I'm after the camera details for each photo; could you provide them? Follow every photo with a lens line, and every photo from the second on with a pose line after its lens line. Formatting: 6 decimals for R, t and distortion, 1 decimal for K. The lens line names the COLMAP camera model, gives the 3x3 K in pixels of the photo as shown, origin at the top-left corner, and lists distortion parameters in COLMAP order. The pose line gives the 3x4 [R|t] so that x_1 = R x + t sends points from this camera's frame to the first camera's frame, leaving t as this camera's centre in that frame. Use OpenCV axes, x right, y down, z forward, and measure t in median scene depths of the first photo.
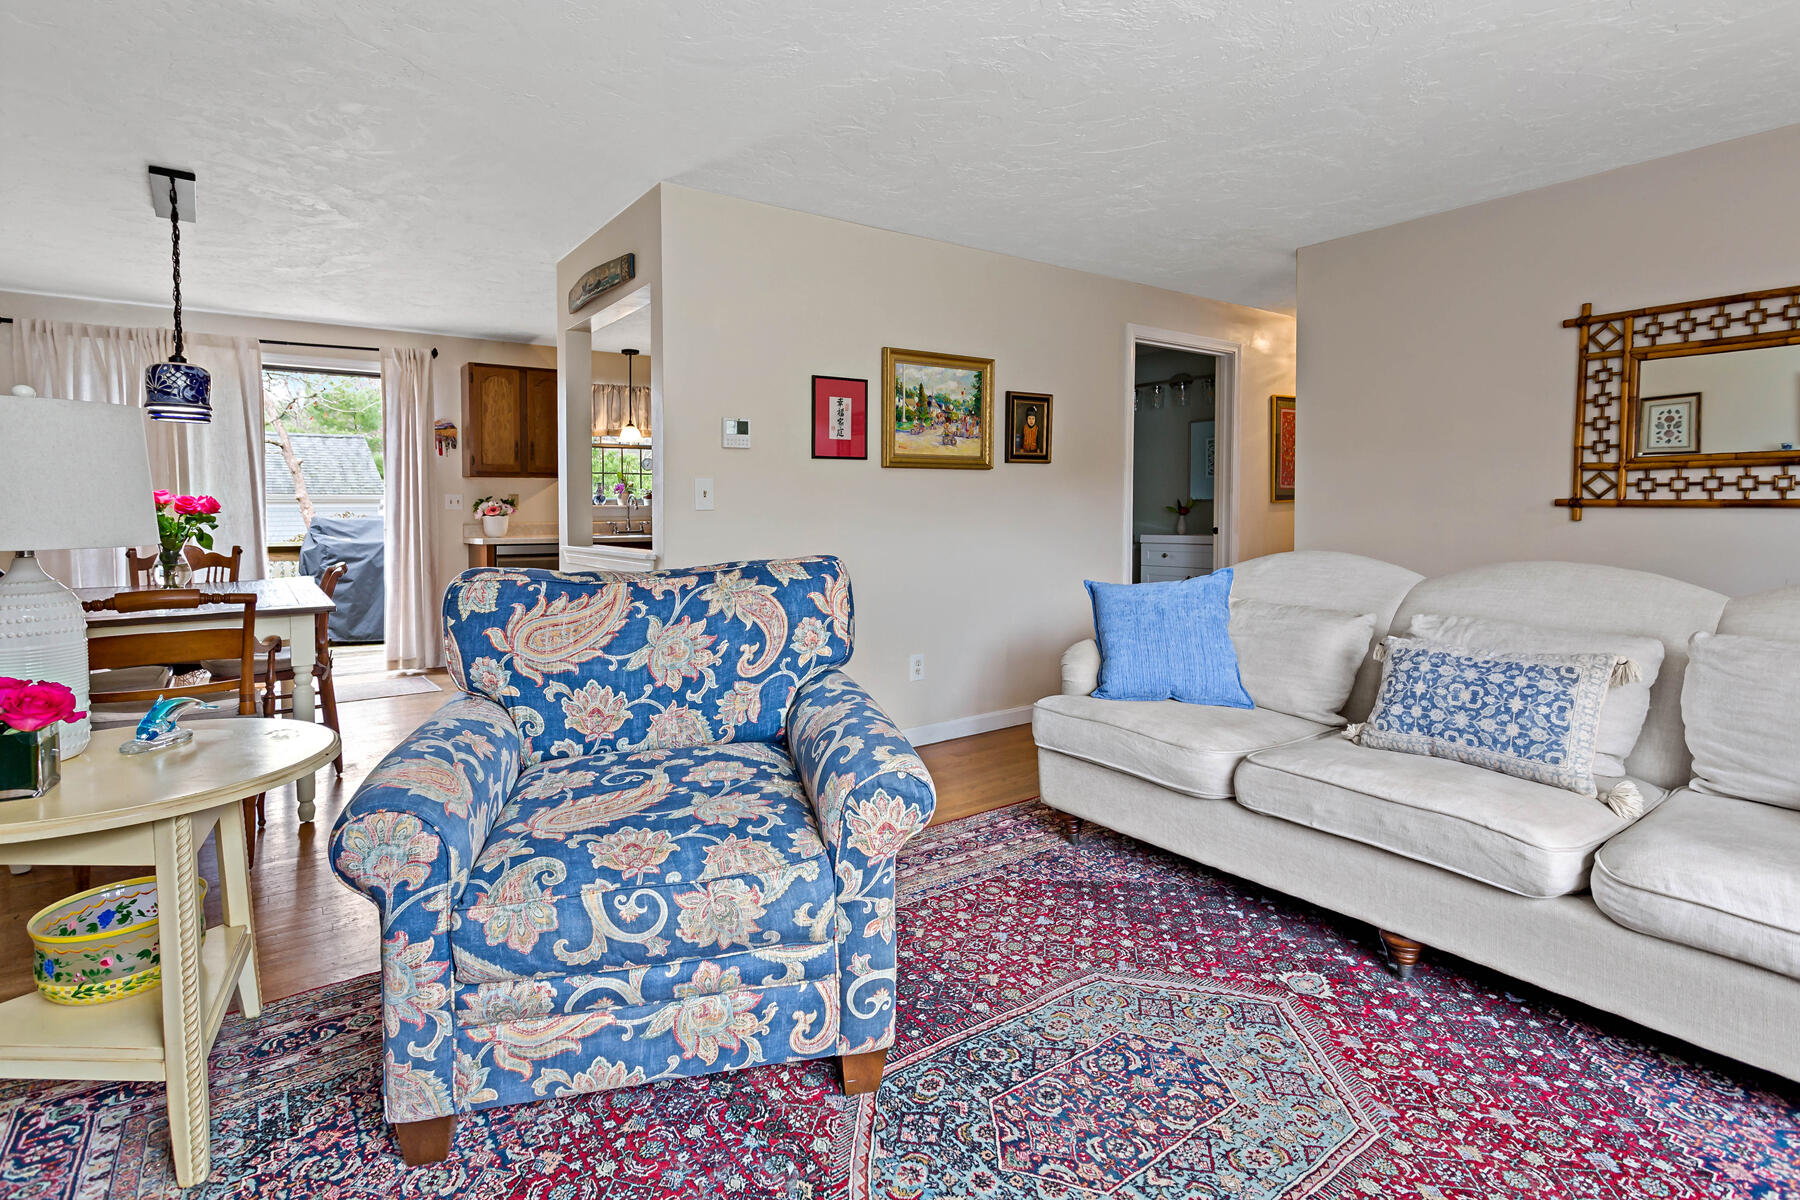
lens RADIAL K [[885.7, 0, 919.2], [0, 885.7, 520.1], [0, 0, 1]] dist [-0.007006, 0.002885]
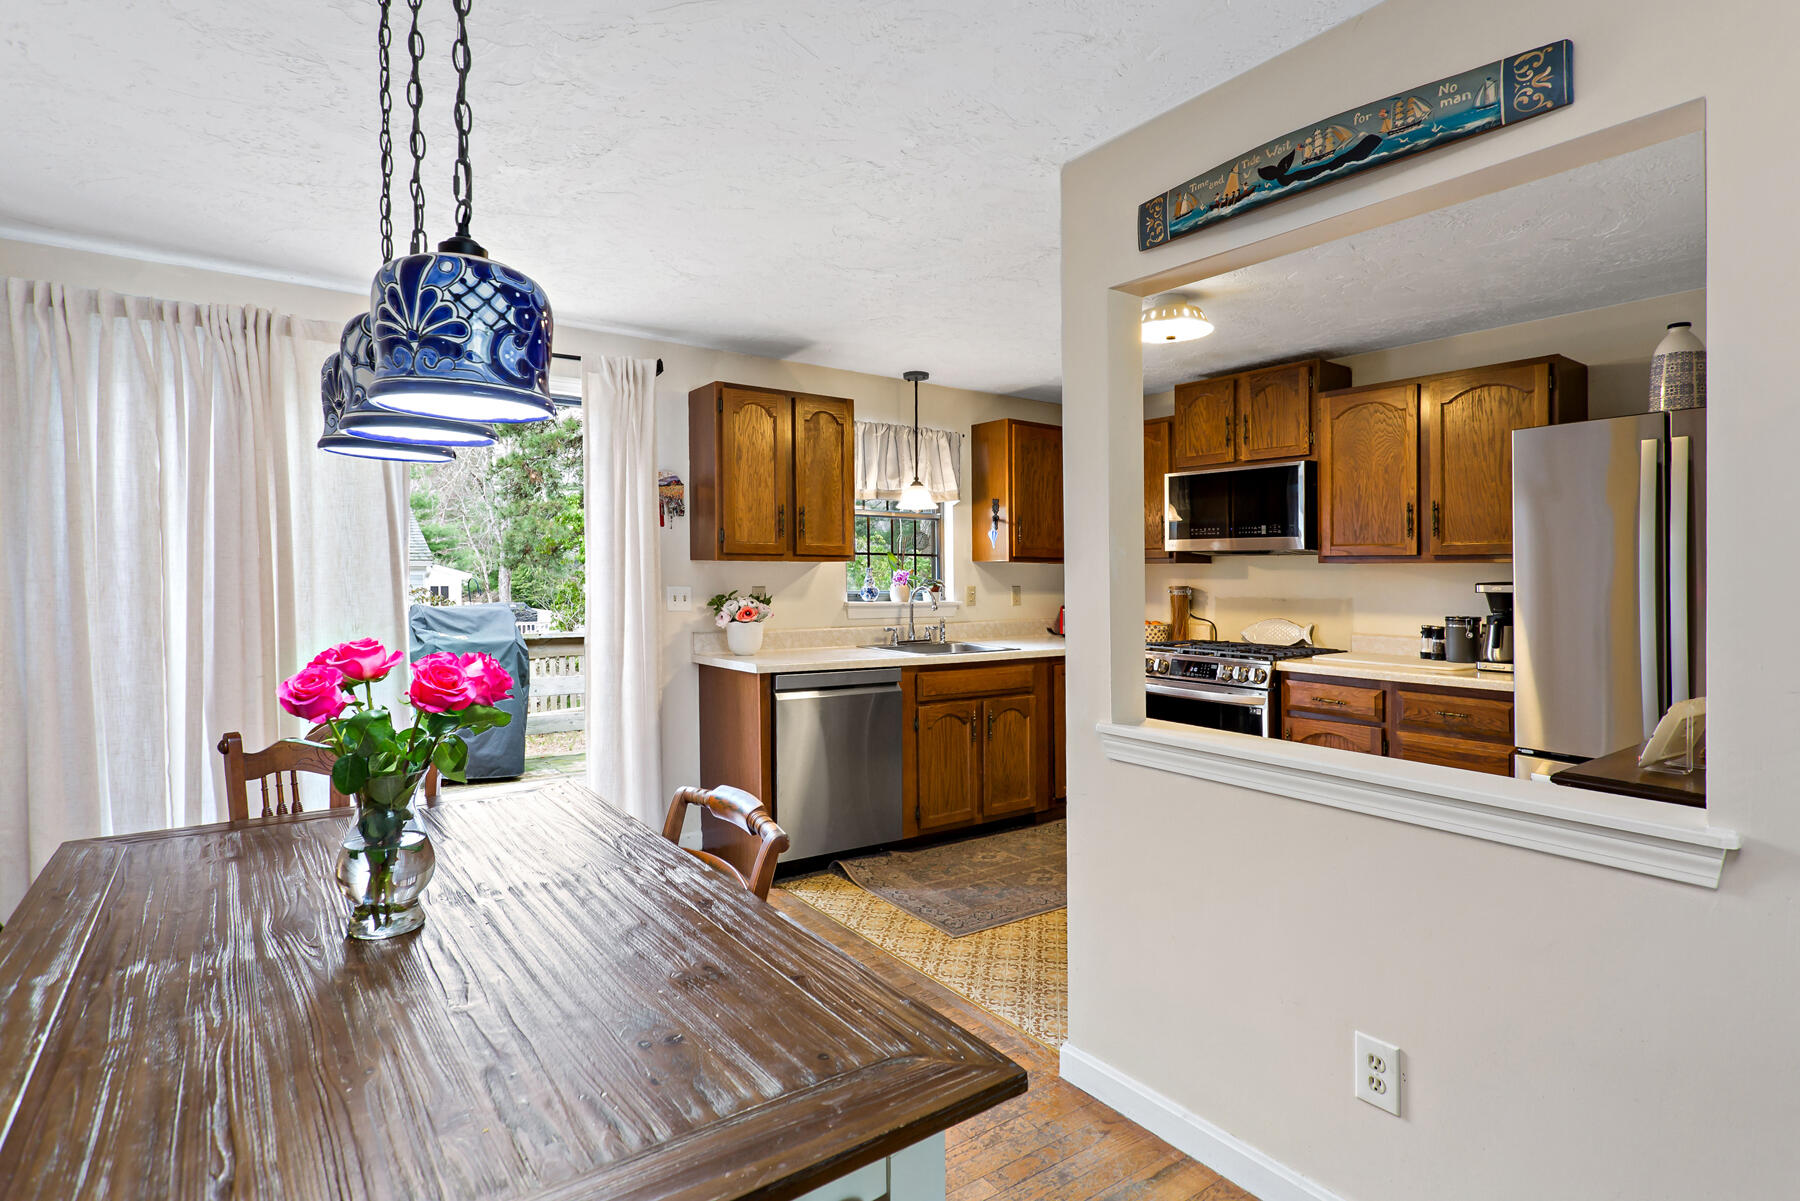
lens RADIAL K [[885.7, 0, 935.5], [0, 885.7, 573.8], [0, 0, 1]] dist [-0.007006, 0.002885]
pose [[0.999878, 0.011168, 0.010930, -0.412656], [-0.011019, 0.999847, -0.013561, -0.037719], [-0.011080, 0.013439, 0.999848, 0.415353]]
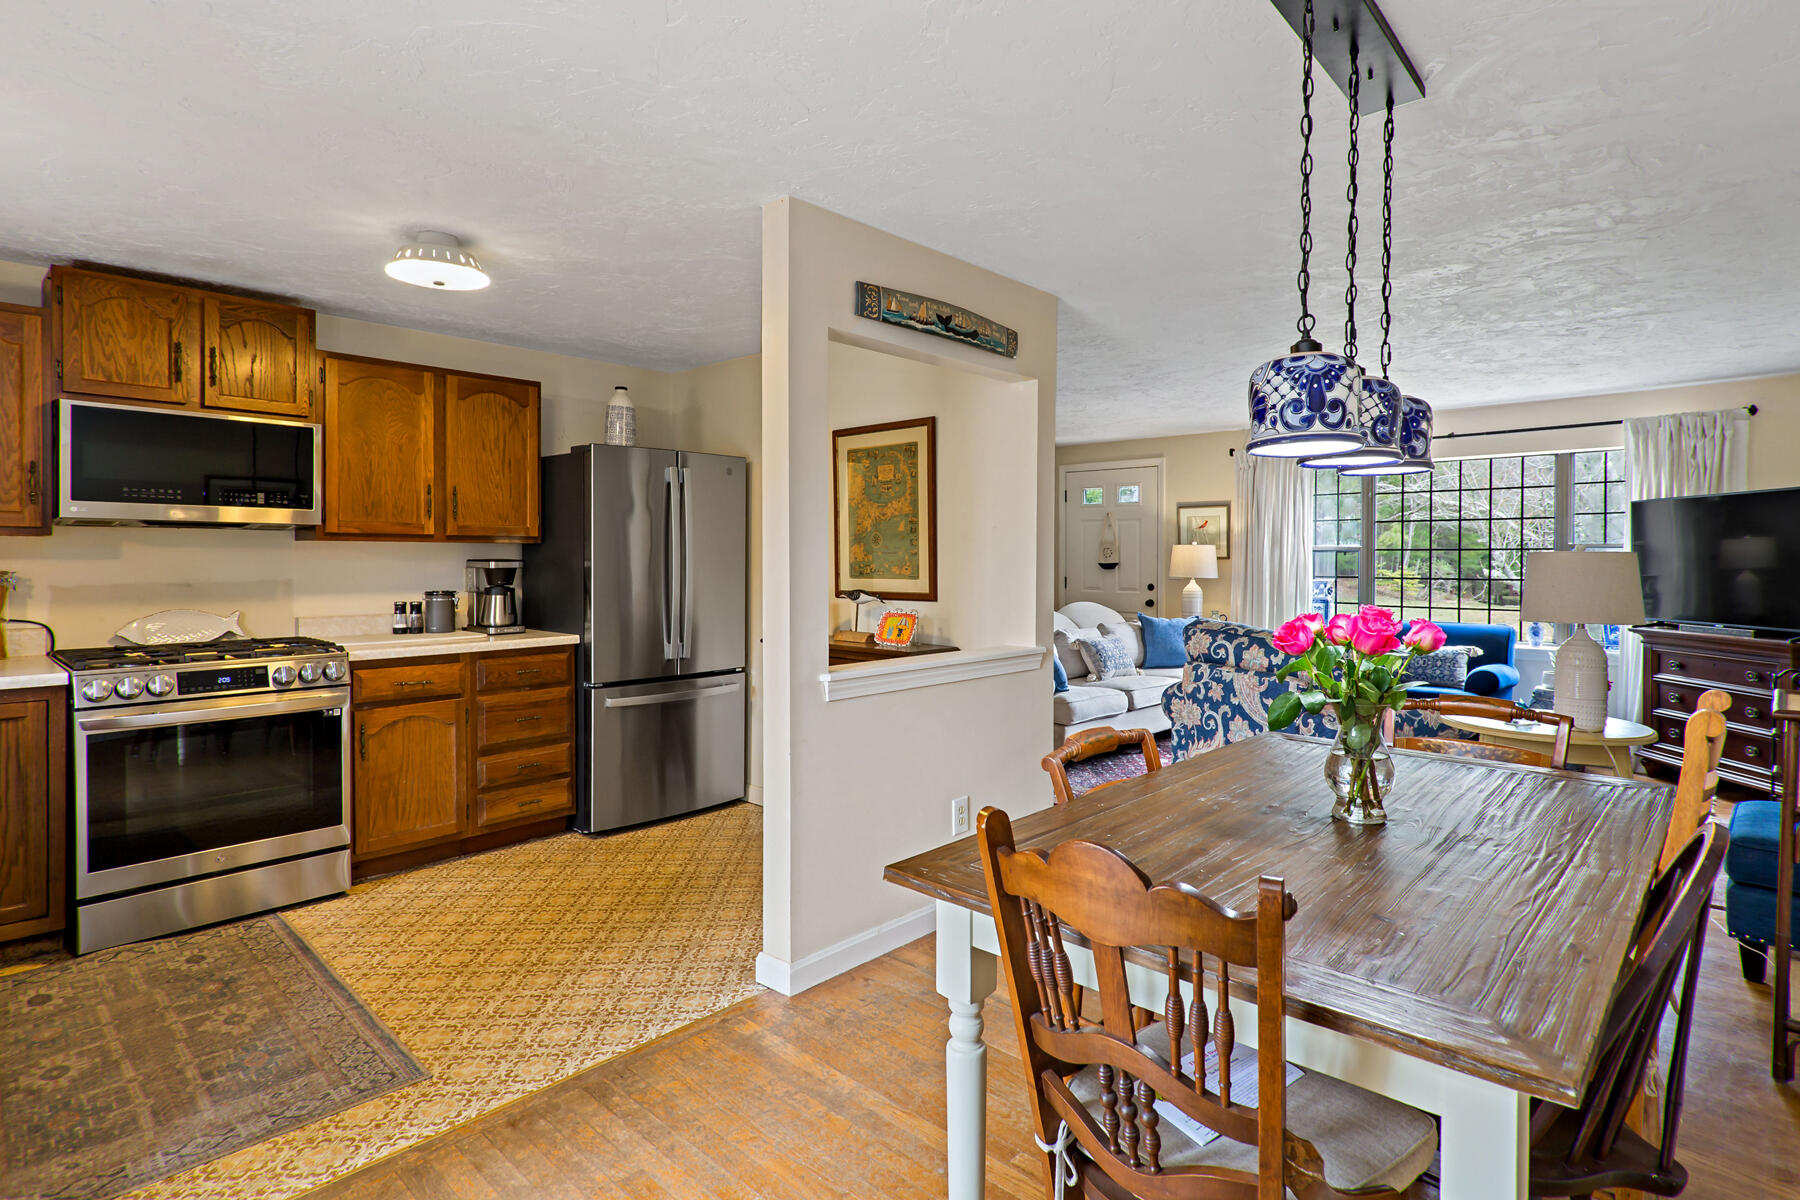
lens RADIAL K [[885.7, 0, 899.0], [0, 885.7, 555.3], [0, 0, 1]] dist [-0.007006, 0.002885]
pose [[-0.158674, 0.006231, 0.987311, -0.825895], [0.011547, 0.999923, -0.004454, -0.041267], [-0.987263, 0.010694, -0.158734, 0.849034]]
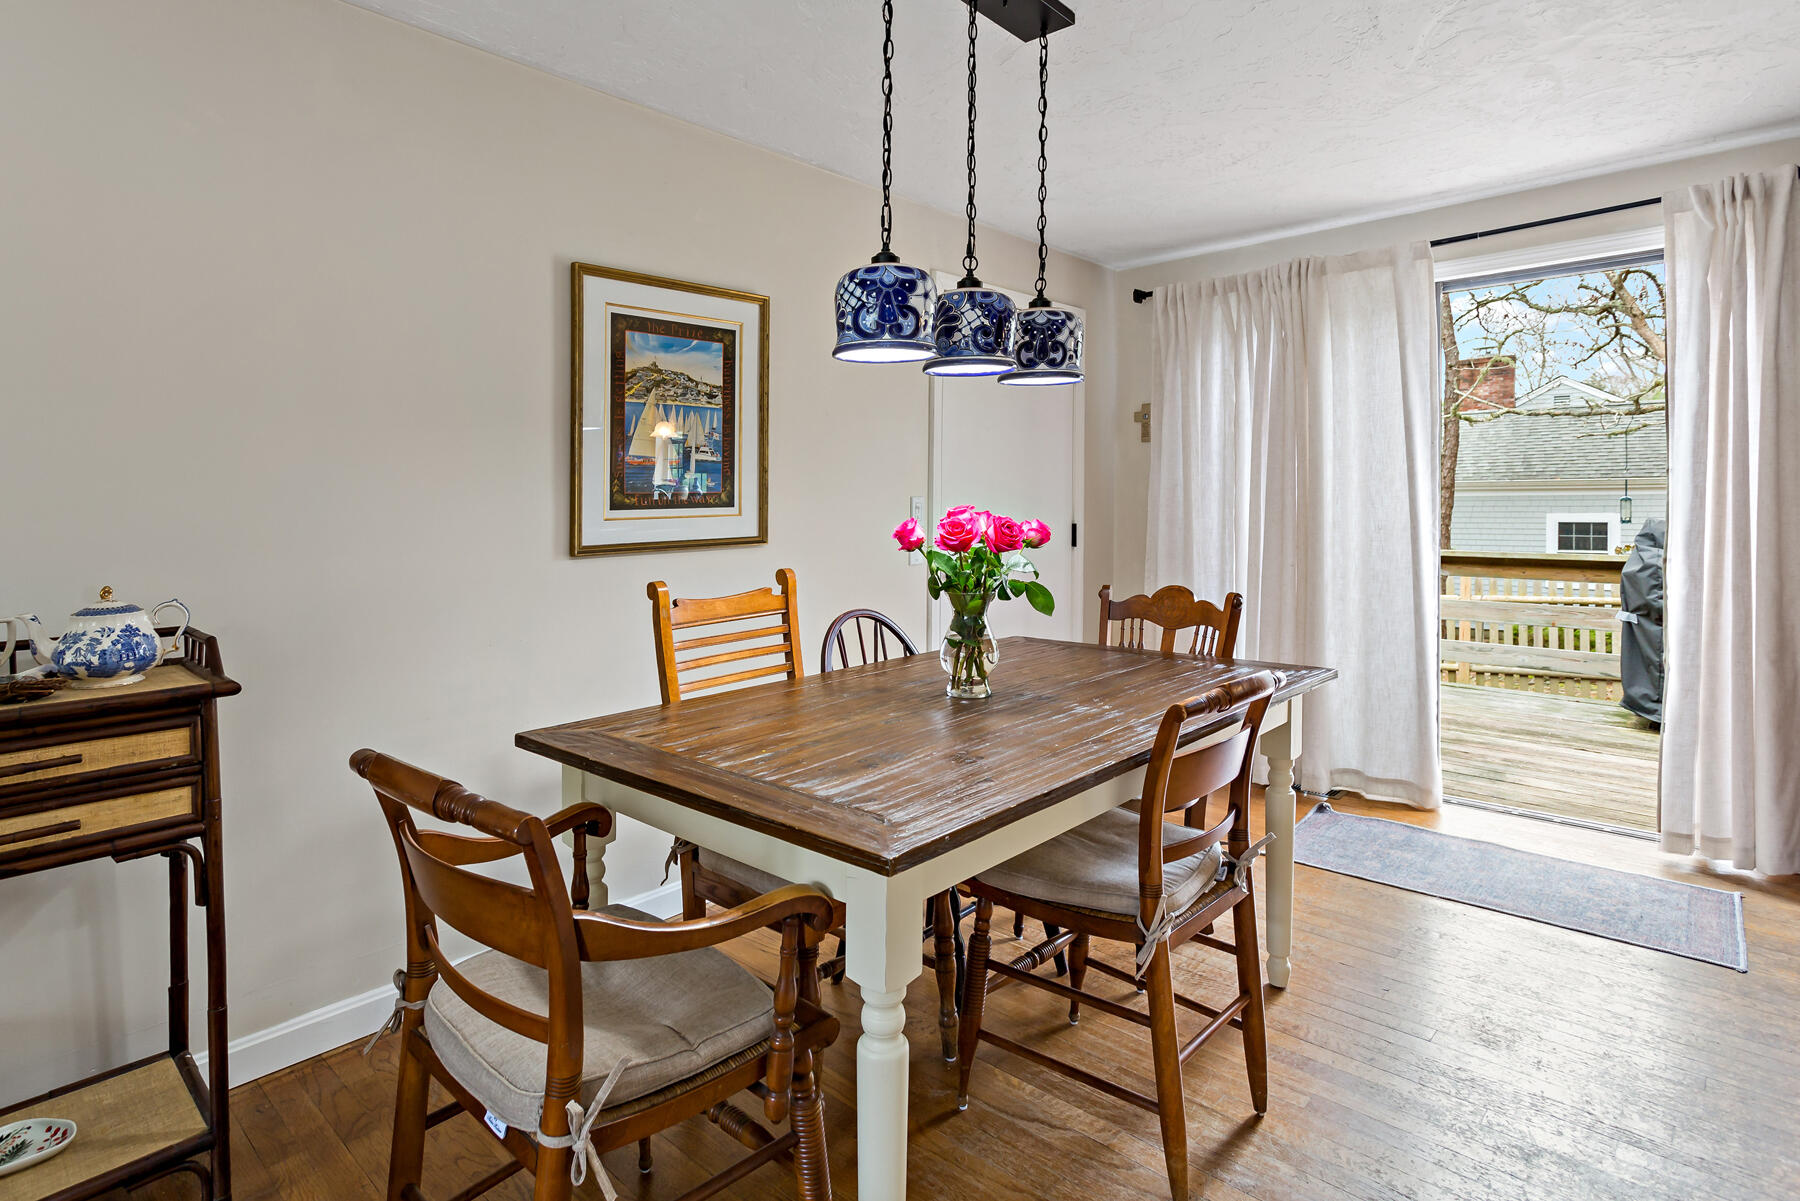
lens RADIAL K [[885.7, 0, 828.2], [0, 885.7, 522.5], [0, 0, 1]] dist [-0.007006, 0.002885]
pose [[0.139821, 0.032318, -0.989649, -0.210509], [-0.011558, 0.999452, 0.031005, -0.026240], [0.990109, 0.007103, 0.140118, 0.540970]]
